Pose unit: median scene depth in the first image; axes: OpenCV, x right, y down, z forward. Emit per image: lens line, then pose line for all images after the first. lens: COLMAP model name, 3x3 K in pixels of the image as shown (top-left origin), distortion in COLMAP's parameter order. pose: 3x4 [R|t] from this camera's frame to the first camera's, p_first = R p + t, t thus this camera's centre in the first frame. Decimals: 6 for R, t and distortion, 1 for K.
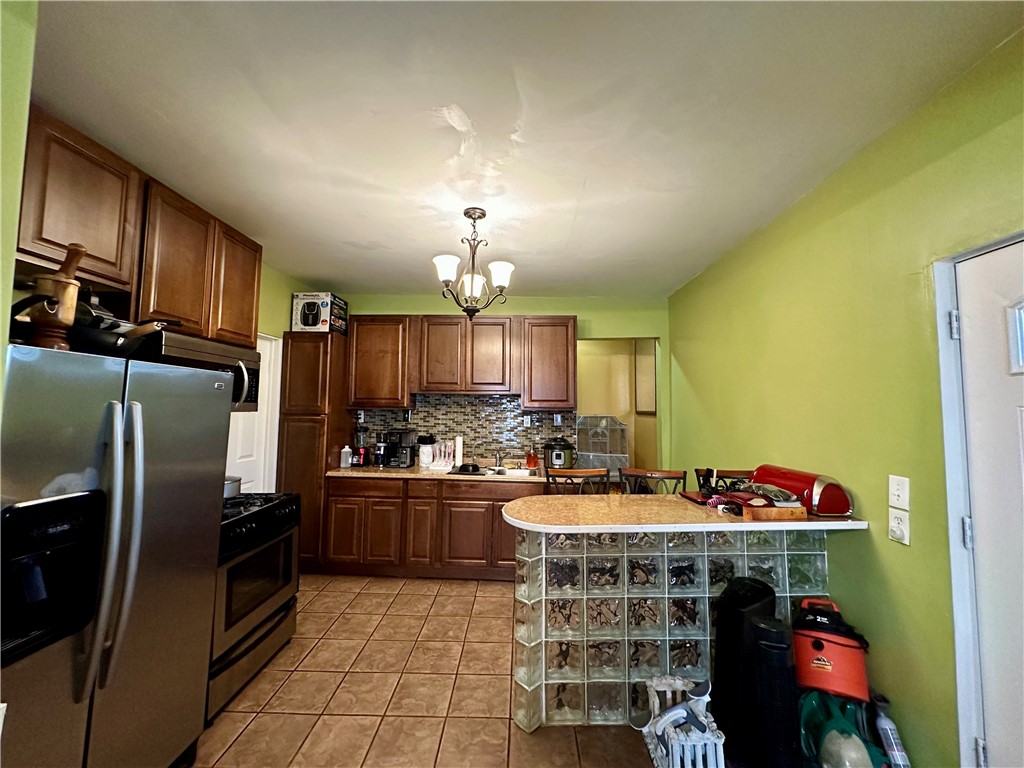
lens RADIAL K [[407.5, 0, 513.8], [0, 407.5, 383.3], [0, 0, 1]] dist [-0.002408, 0.001053]
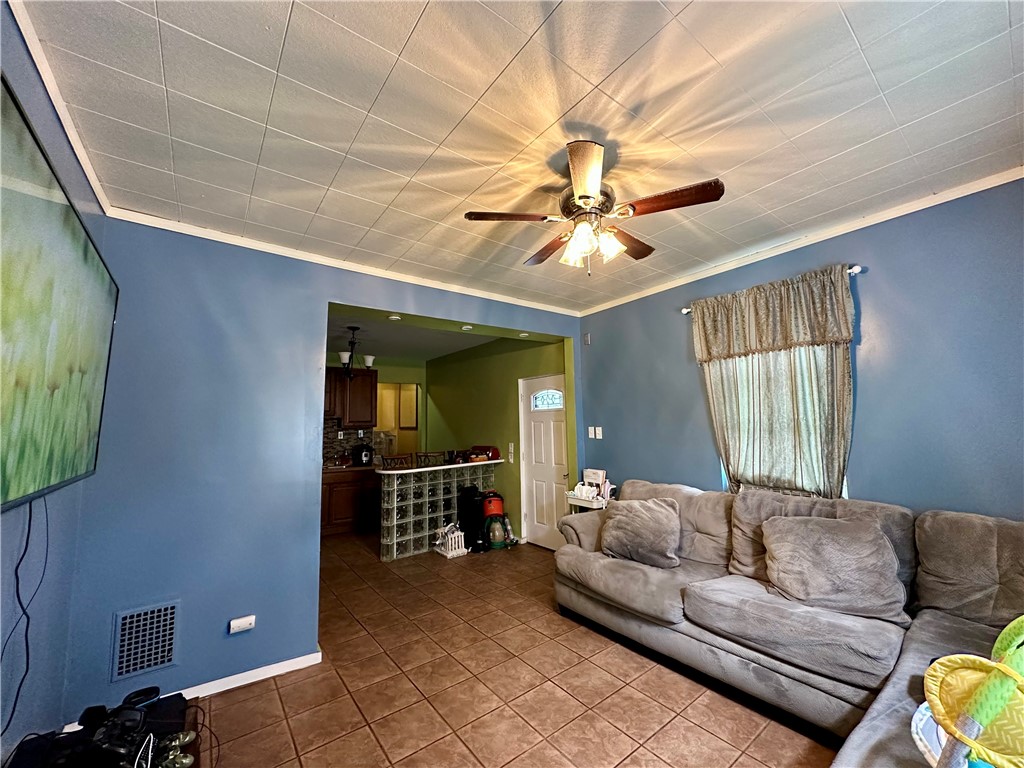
lens RADIAL K [[407.5, 0, 511.8], [0, 407.5, 380.1], [0, 0, 1]] dist [-0.002408, 0.001053]
pose [[0.784819, 0.042821, 0.618244, -0.469991], [-0.009446, 0.998321, -0.057155, -0.036617], [-0.619653, 0.039016, 0.783906, -0.684992]]
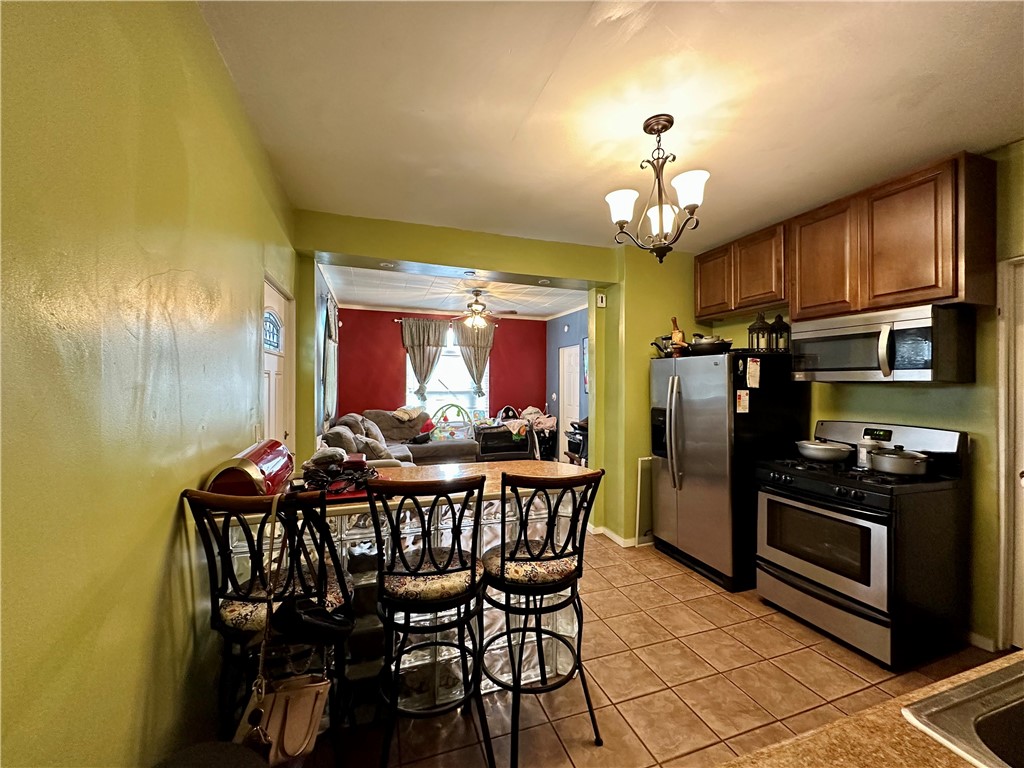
lens RADIAL K [[407.5, 0, 512.6], [0, 407.5, 383.5], [0, 0, 1]] dist [-0.002408, 0.001053]
pose [[-0.939546, -0.008776, -0.342310, 0.281488], [0.011357, 0.998323, -0.056766, 0.079475], [0.342235, -0.057222, -0.937871, 1.052142]]
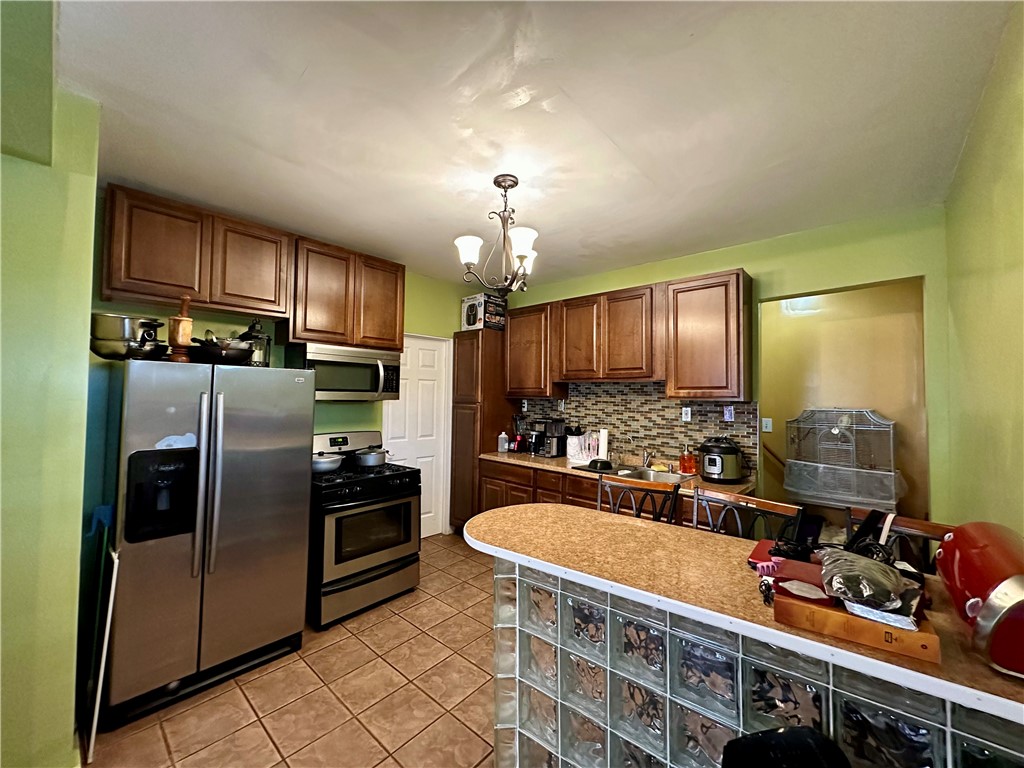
lens RADIAL K [[407.5, 0, 513.8], [0, 407.5, 384.0], [0, 0, 1]] dist [-0.002408, 0.001053]
pose [[0.760948, -0.020142, -0.648500, 0.322542], [0.037022, 0.999237, 0.012406, 0.013434], [0.647756, -0.033449, 0.761113, 0.203117]]
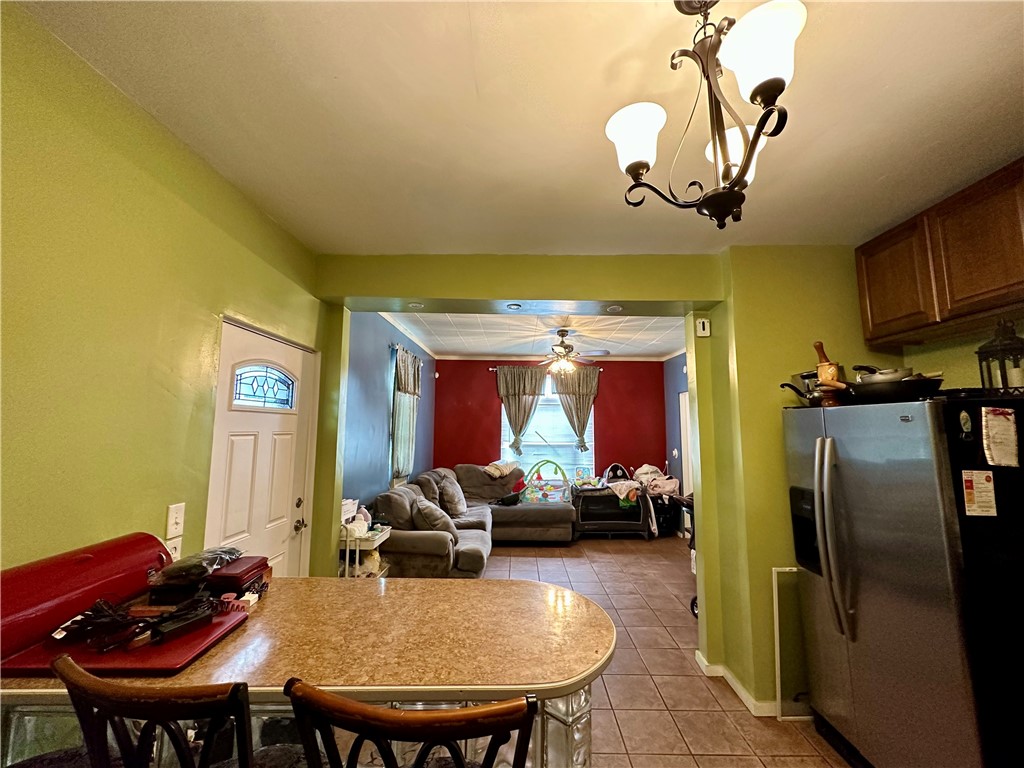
lens RADIAL K [[407.5, 0, 512.8], [0, 407.5, 384.0], [0, 0, 1]] dist [-0.002408, 0.001053]
pose [[-0.999899, -0.012878, -0.005969, 0.064507], [-0.011681, 0.985469, -0.169453, 0.043724], [0.008064, -0.169366, -0.985520, 0.879974]]
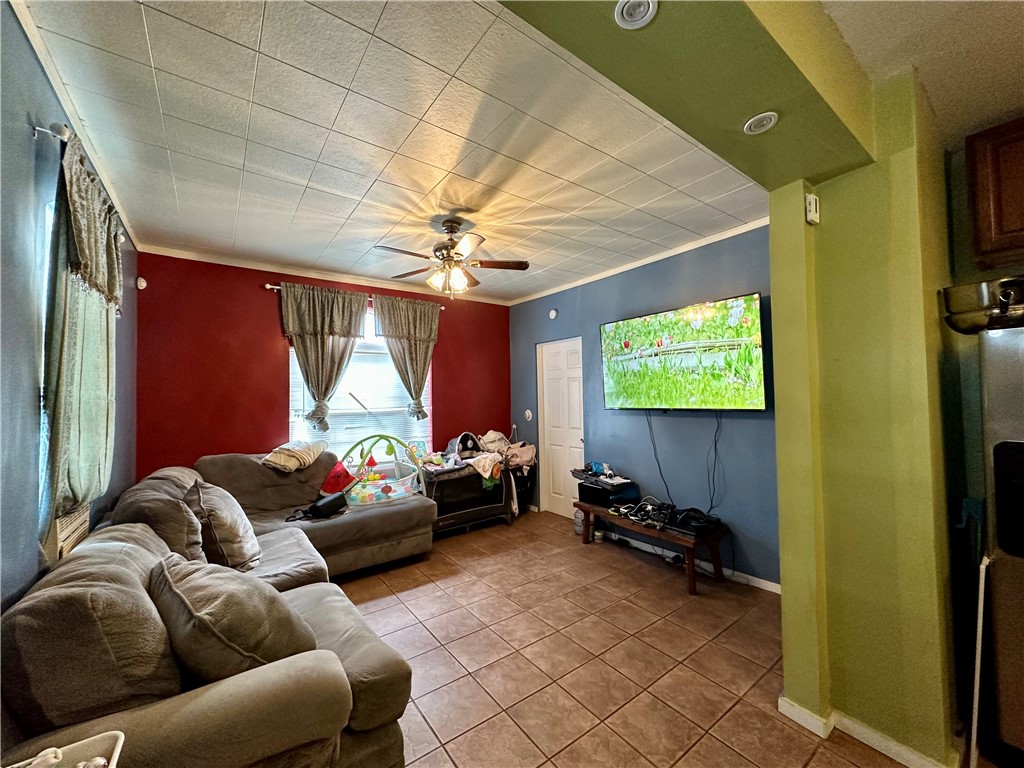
lens RADIAL K [[407.5, 0, 514.6], [0, 407.5, 384.5], [0, 0, 1]] dist [-0.002408, 0.001053]
pose [[-0.792141, -0.007642, -0.610290, 0.278863], [0.049971, 0.995752, -0.077330, 0.034824], [0.608289, -0.091754, -0.788395, 0.306073]]
